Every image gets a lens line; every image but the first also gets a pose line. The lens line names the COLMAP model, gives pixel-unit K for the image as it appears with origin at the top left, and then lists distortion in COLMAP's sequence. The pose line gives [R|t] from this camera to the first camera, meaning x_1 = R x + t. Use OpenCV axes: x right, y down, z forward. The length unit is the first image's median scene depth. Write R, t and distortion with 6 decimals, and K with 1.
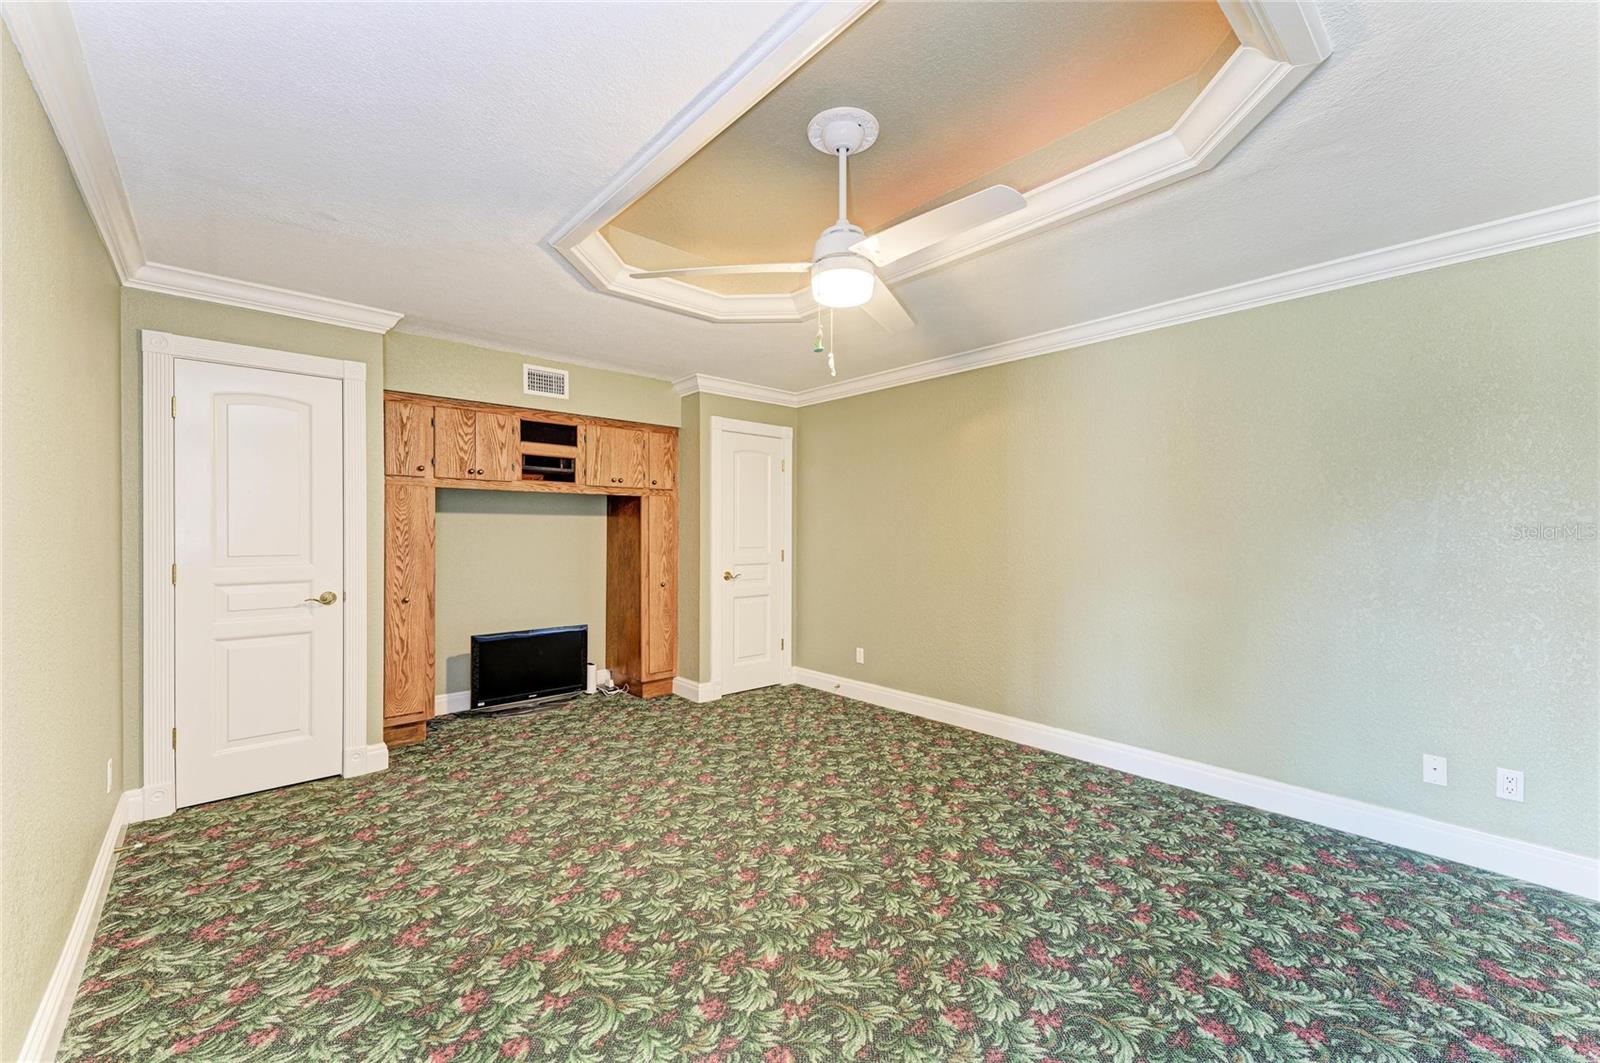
lens RADIAL K [[636.1, 0, 801.2], [0, 636.1, 536.4], [0, 0, 1]] dist [0.023287, -0.006261]
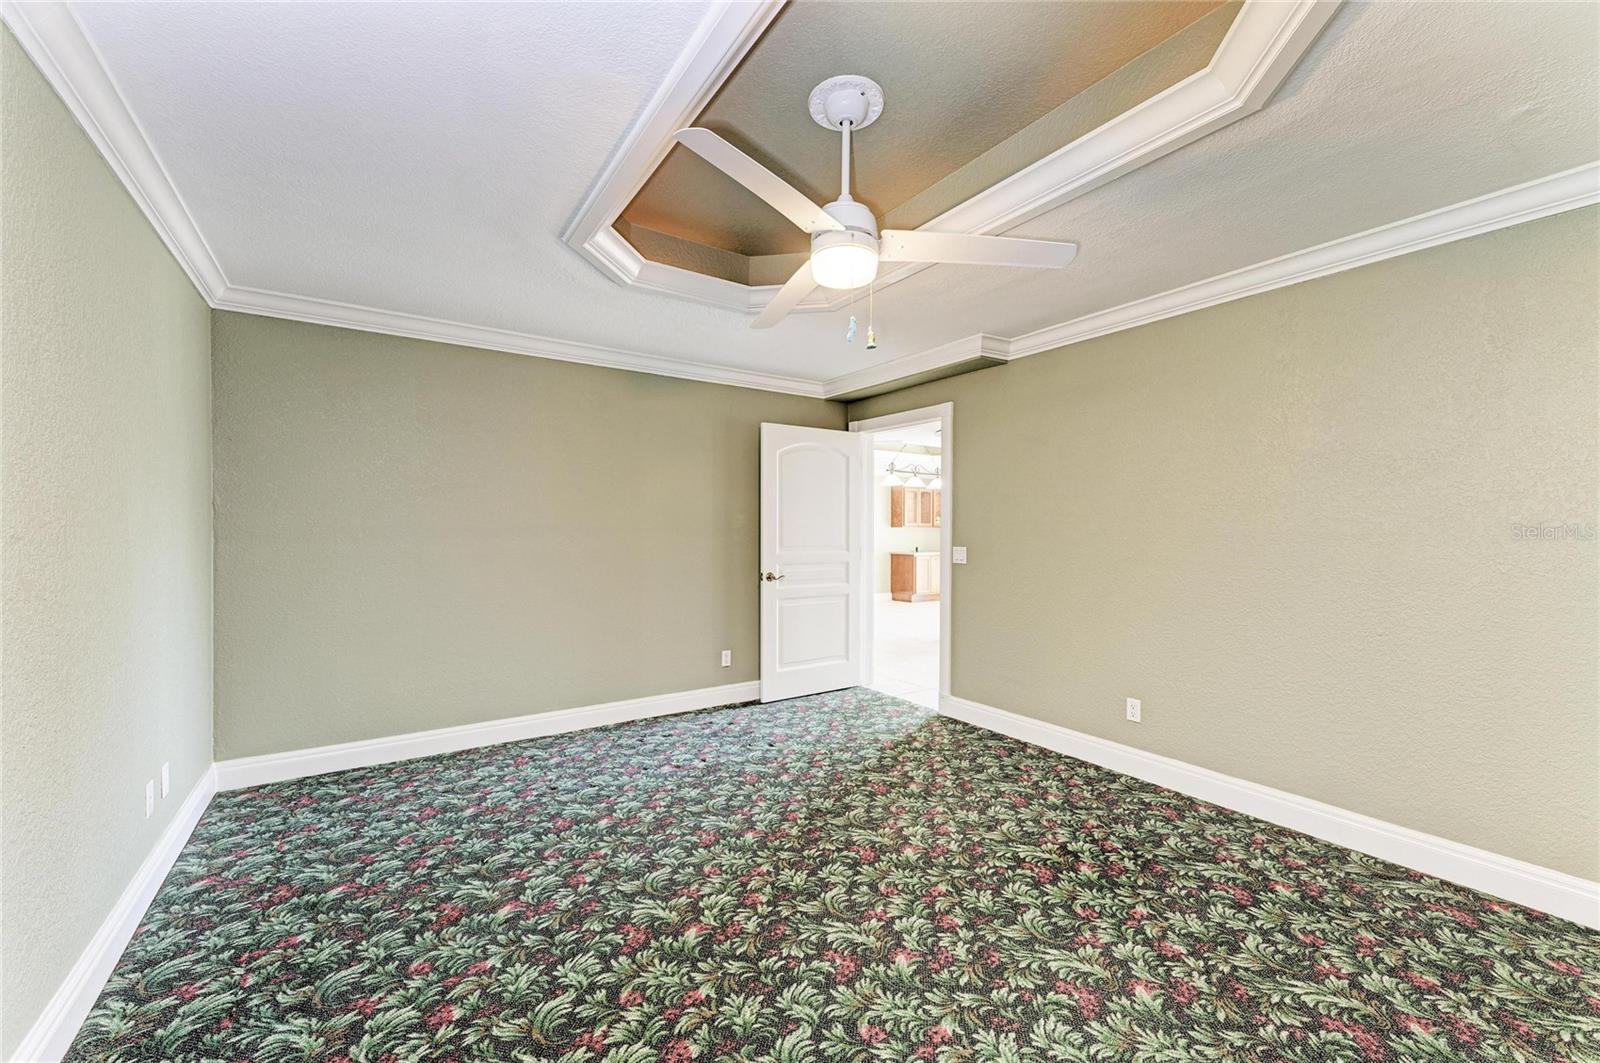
lens RADIAL K [[636.1, 0, 801.2], [0, 636.1, 536.4], [0, 0, 1]] dist [0.023287, -0.006261]
pose [[-0.990381, -0.007111, 0.138182, -0.002446], [-0.005198, 0.999886, 0.014200, -0.006023], [-0.138267, 0.013345, -0.990305, 1.273146]]
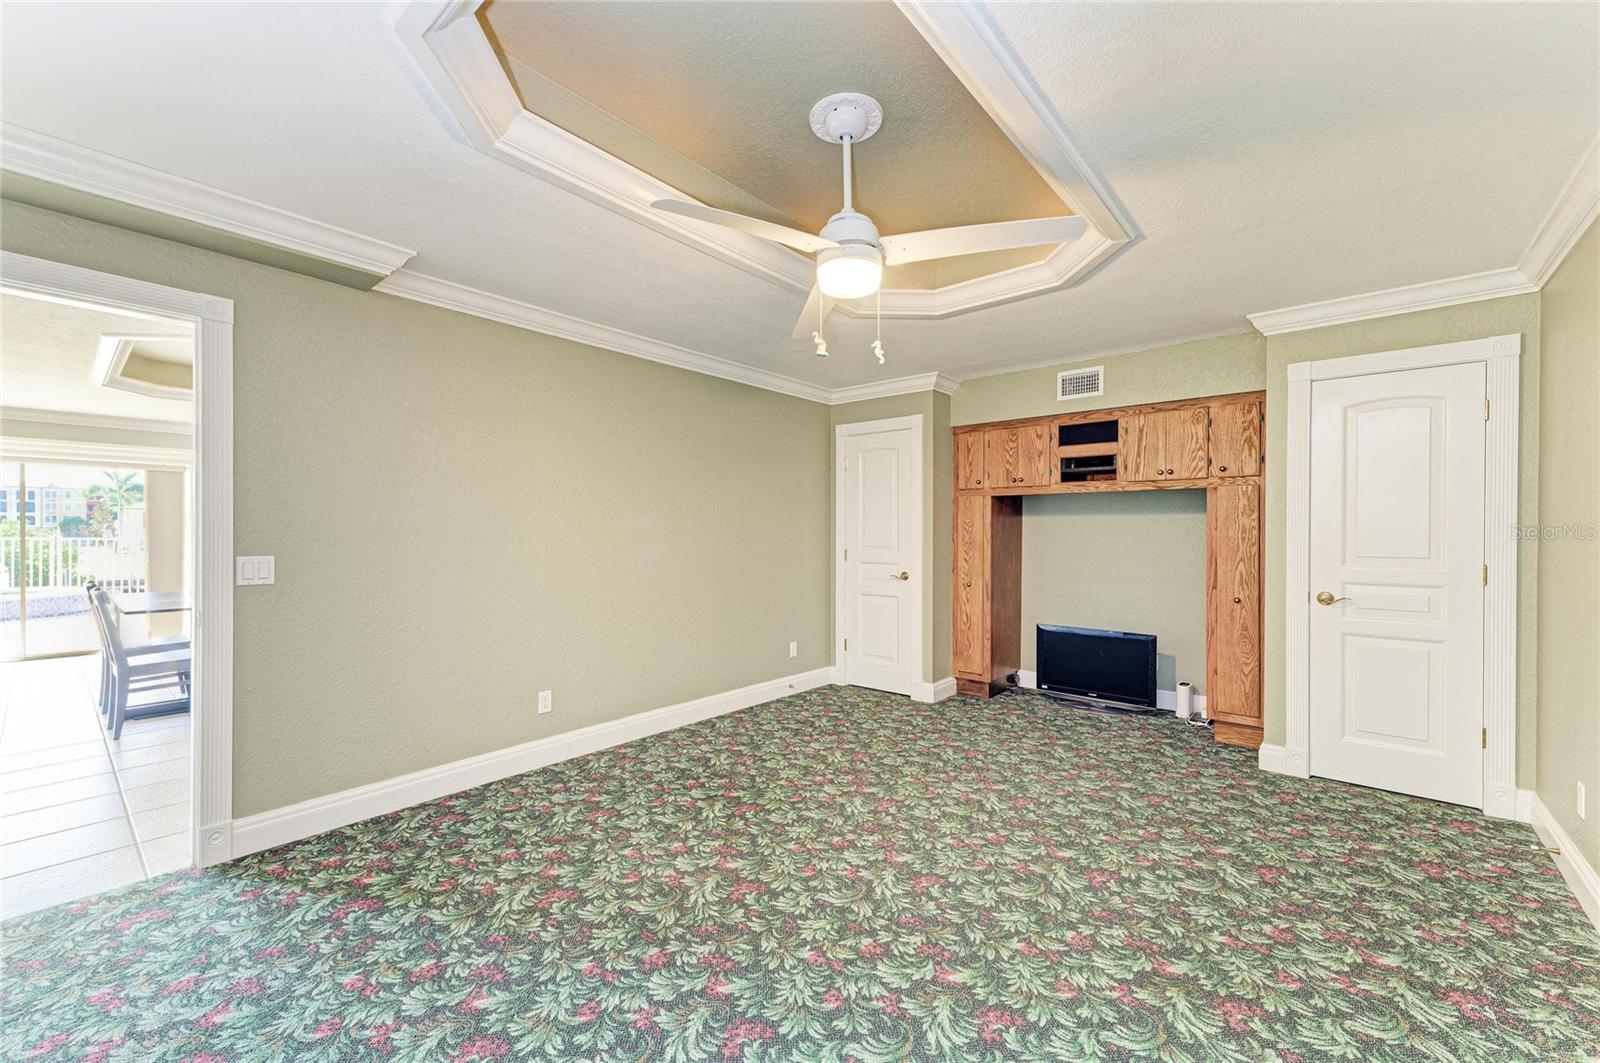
lens RADIAL K [[636.1, 0, 801.2], [0, 636.1, 536.4], [0, 0, 1]] dist [0.023287, -0.006261]
pose [[0.133658, 0.004942, -0.991015, 0.668882], [-0.008037, 0.999960, 0.003902, -0.000678], [0.990995, 0.007444, 0.133693, 0.526320]]
